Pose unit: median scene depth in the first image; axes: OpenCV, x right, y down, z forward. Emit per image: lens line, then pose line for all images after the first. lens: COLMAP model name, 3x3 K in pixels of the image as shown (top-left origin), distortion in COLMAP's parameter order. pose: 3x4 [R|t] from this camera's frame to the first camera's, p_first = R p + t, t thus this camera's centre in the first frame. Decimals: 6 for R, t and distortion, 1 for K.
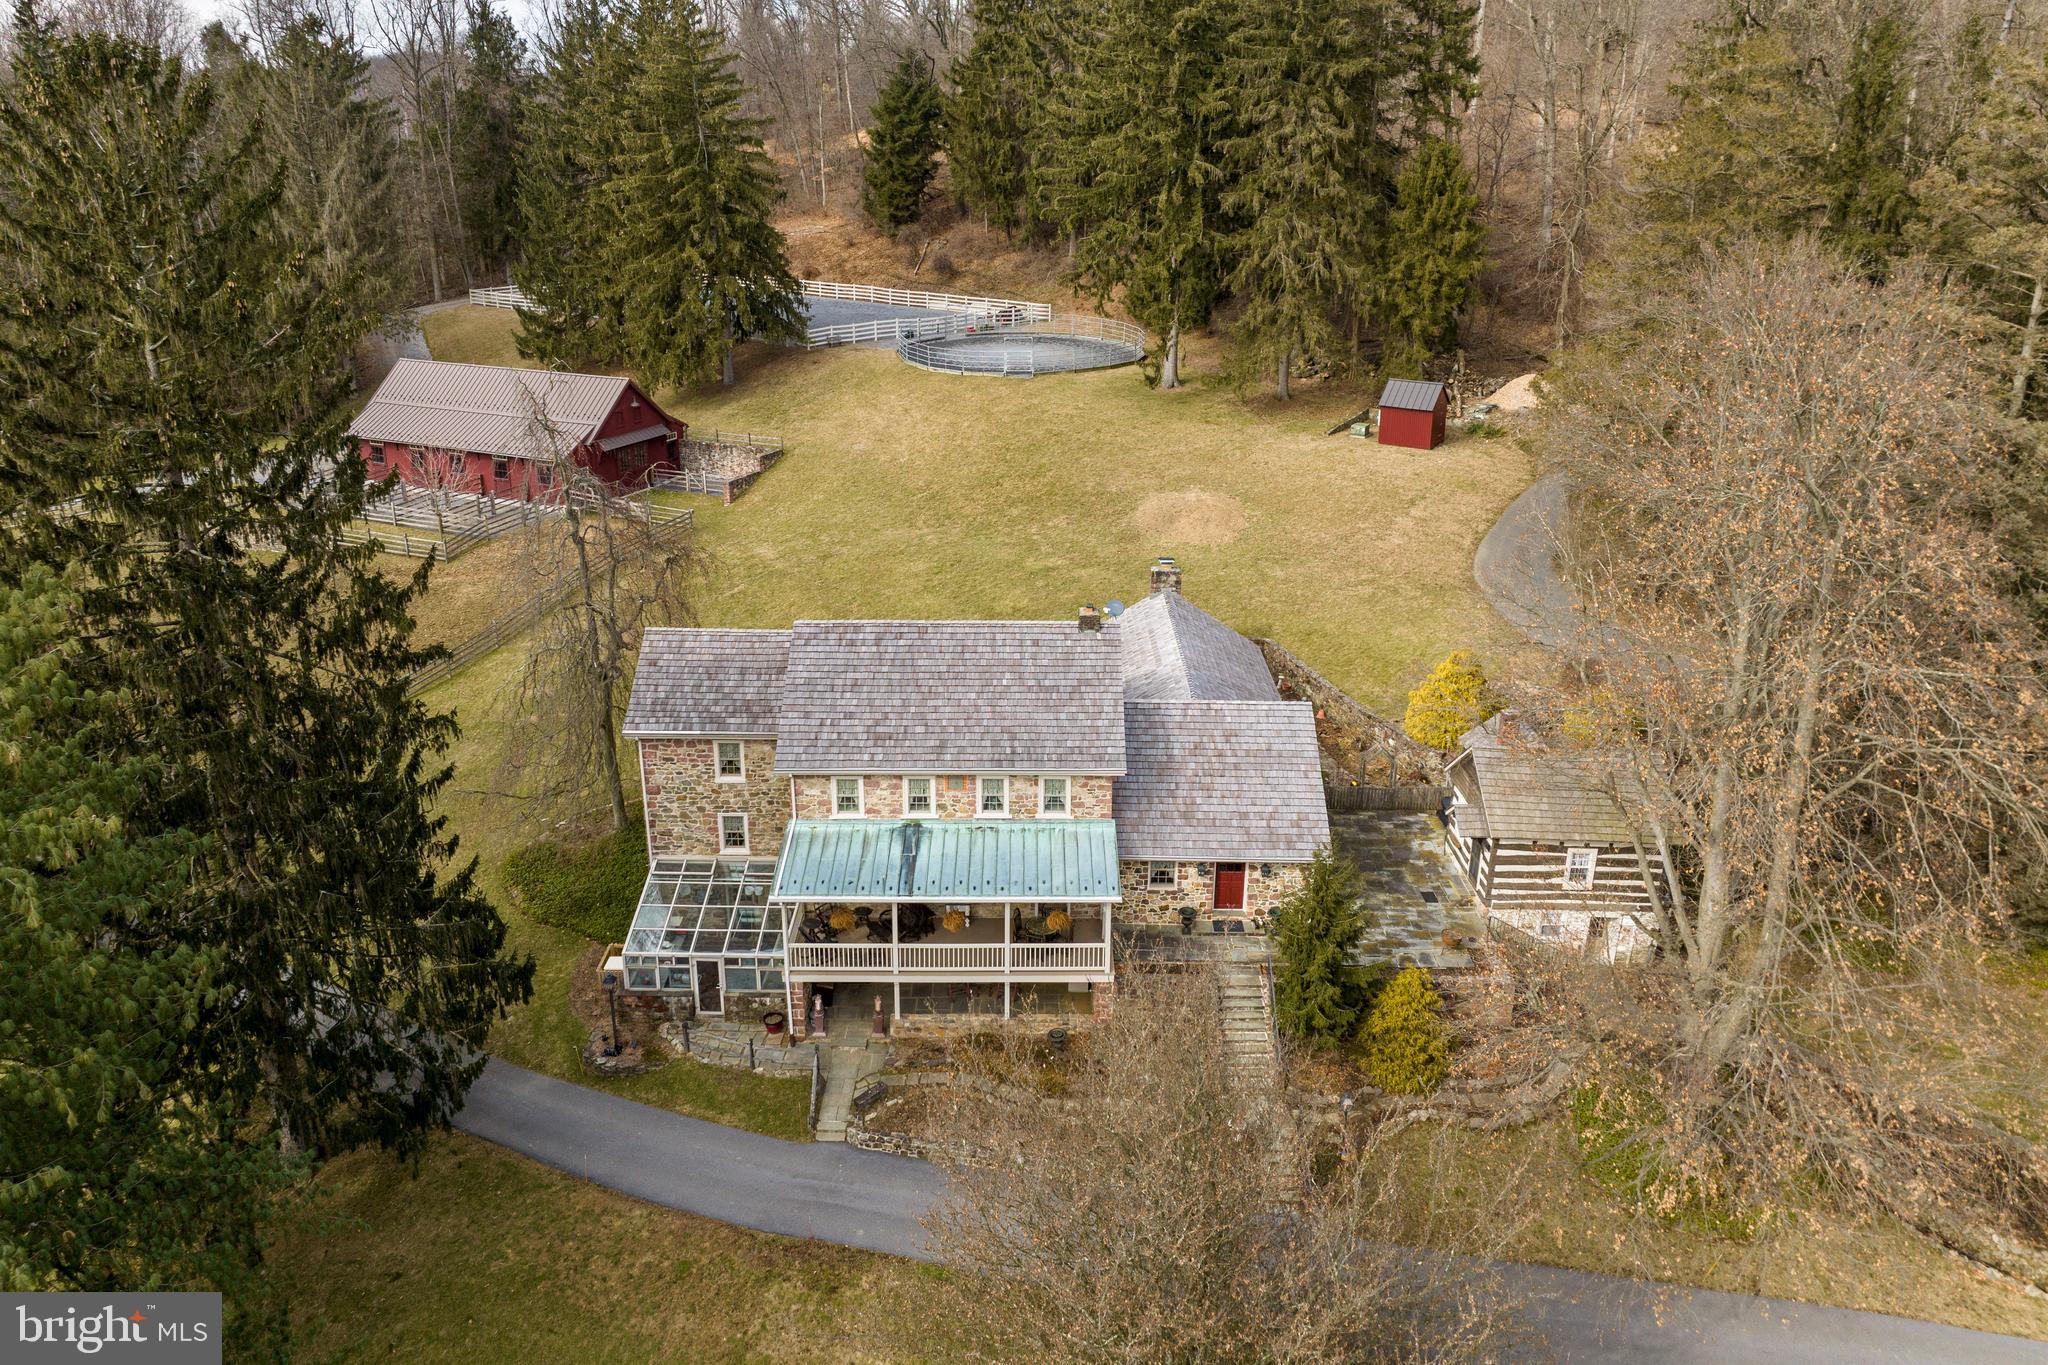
lens RADIAL K [[1444.5, 0, 1015.7], [0, 1444.5, 590.4], [0, 0, 1]] dist [-0.035569, -0.005041]
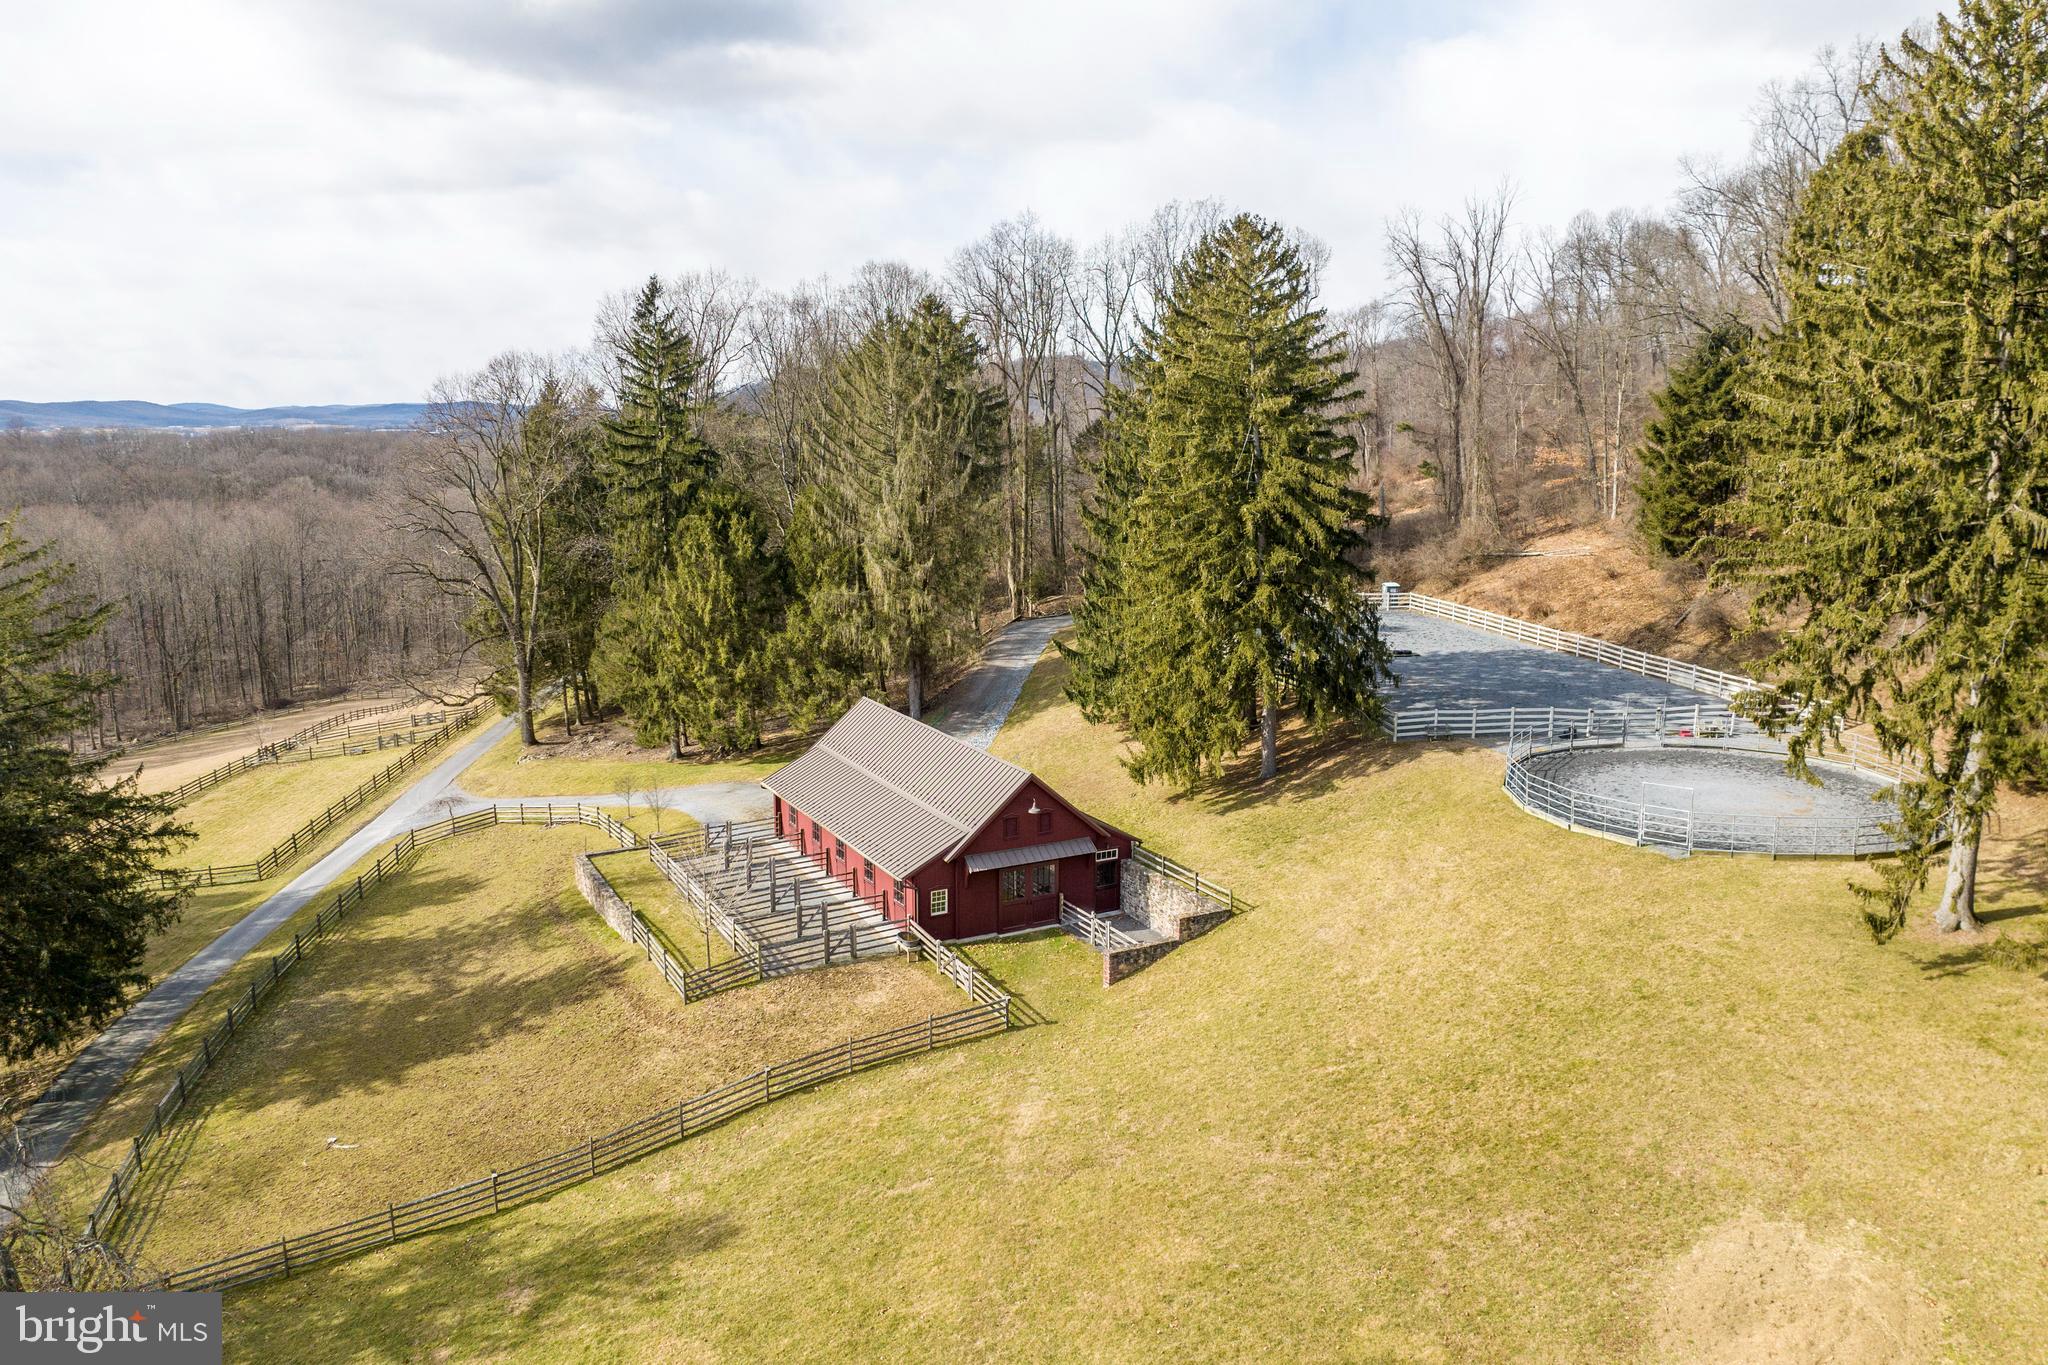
lens RADIAL K [[1444.5, 0, 1004.1], [0, 1444.5, 683.8], [0, 0, 1]] dist [-0.035569, -0.005041]
pose [[0.792042, 0.107479, -0.600930, 0.287588], [-0.180509, 0.981595, -0.062353, -0.288916], [0.583168, 0.157860, 0.796866, 0.842581]]
